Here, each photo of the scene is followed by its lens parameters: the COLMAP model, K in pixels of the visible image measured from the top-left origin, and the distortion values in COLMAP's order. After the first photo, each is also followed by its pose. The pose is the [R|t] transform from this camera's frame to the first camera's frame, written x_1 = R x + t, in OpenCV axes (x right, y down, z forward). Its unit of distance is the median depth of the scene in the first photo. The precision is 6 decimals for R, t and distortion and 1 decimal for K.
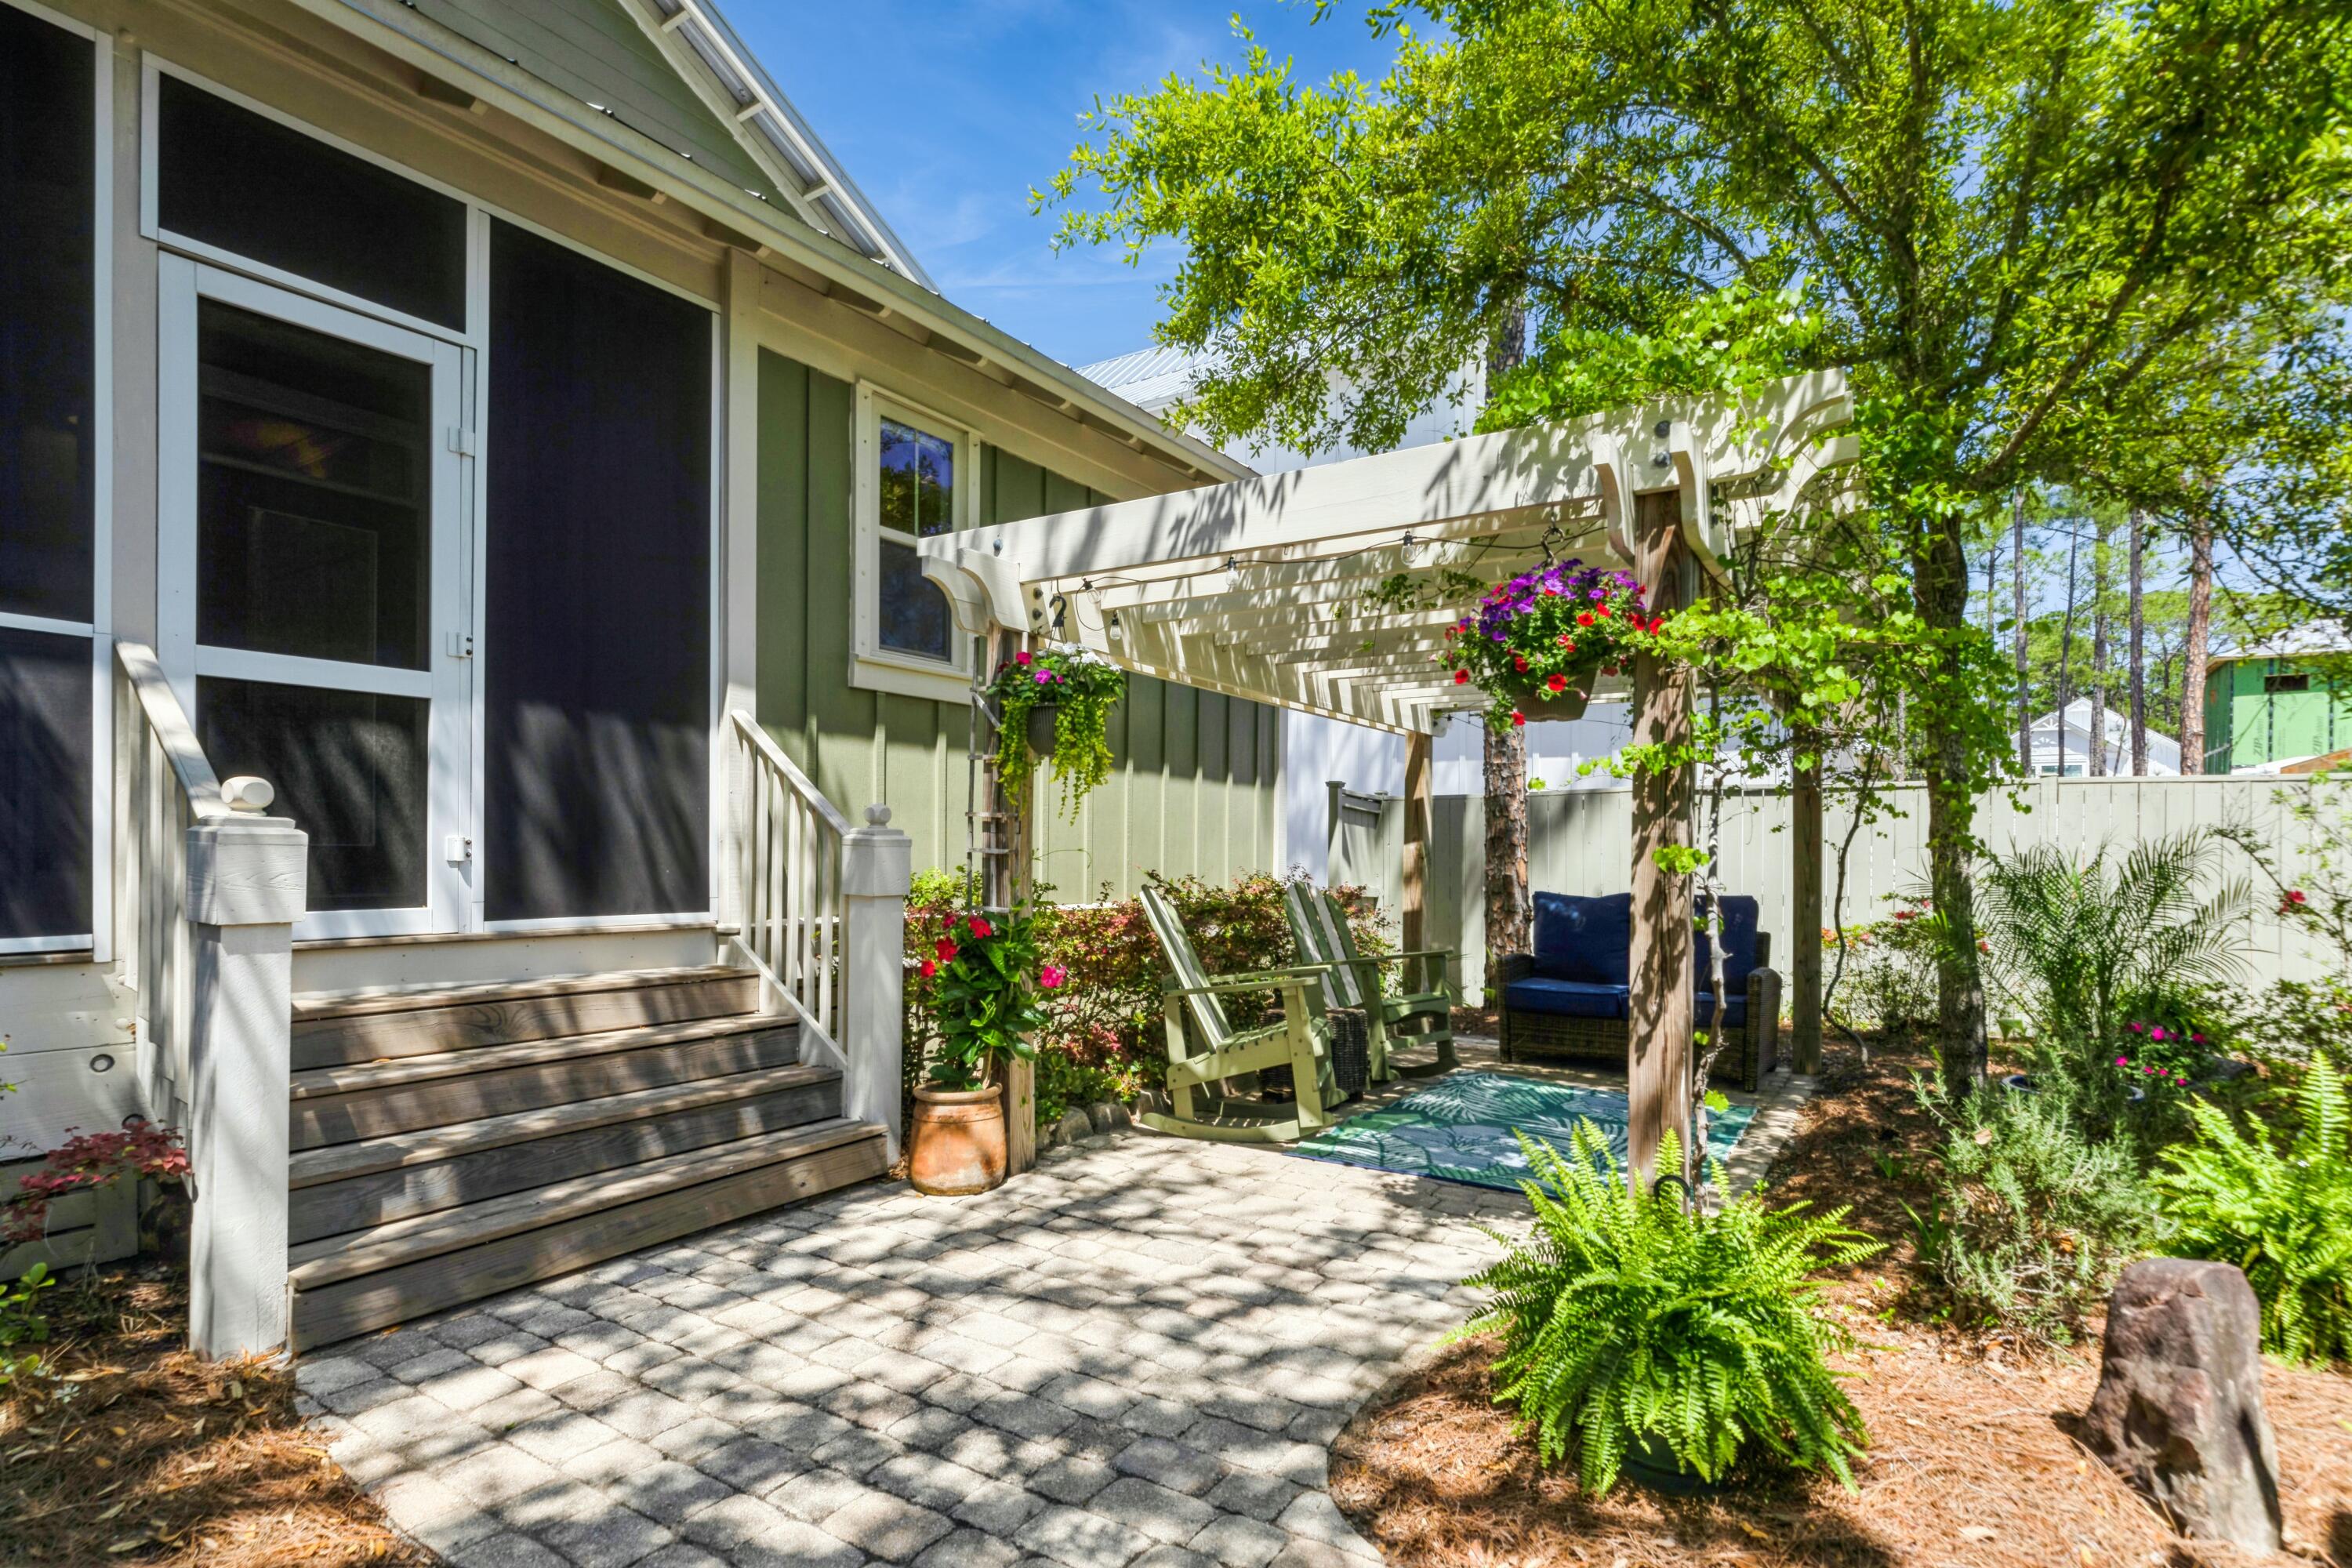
lens RADIAL K [[1167.2, 0, 1176.0], [0, 1167.2, 859.5], [0, 0, 1]] dist [0.002851, 0.000121]
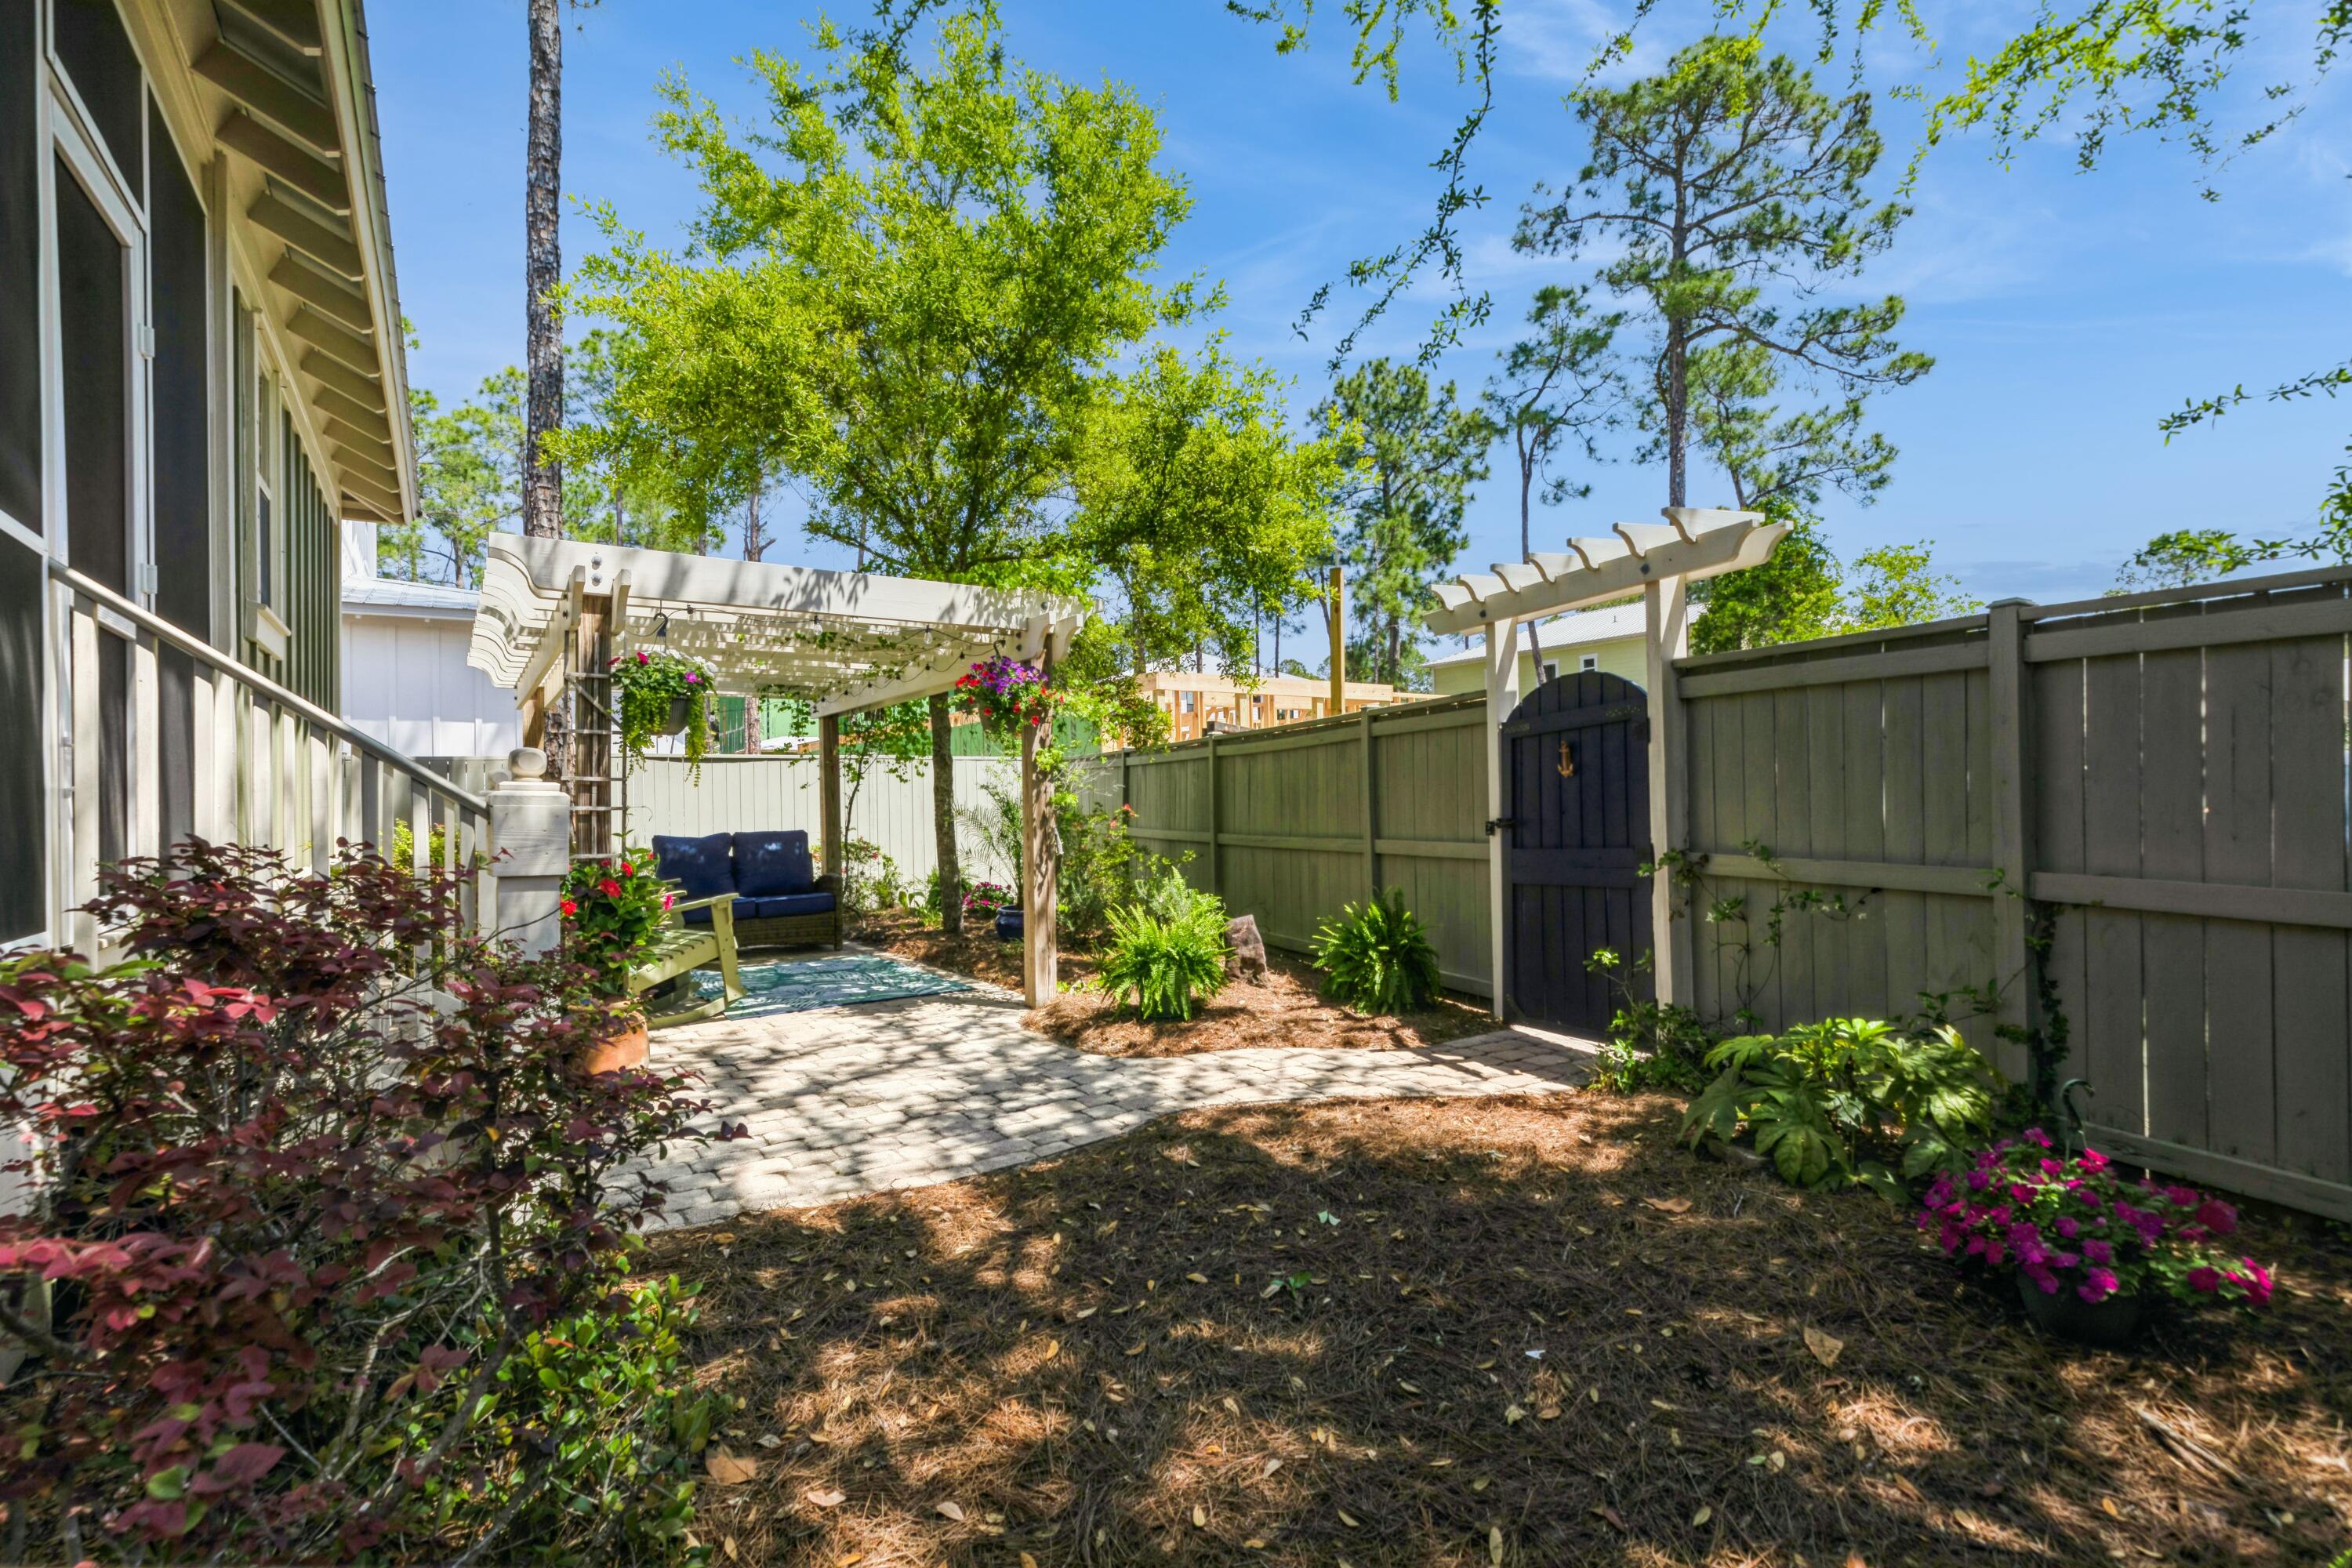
lens RADIAL K [[1070.5, 0, 1173.8], [0, 1070.5, 789.2], [0, 0, 1]] dist [0.009567, 0.000478]
pose [[0.368228, -0.007326, 0.929707, -1.078399], [0.029910, 0.999545, -0.003970, -0.004235], [-0.929254, 0.029269, 0.368280, 0.029580]]
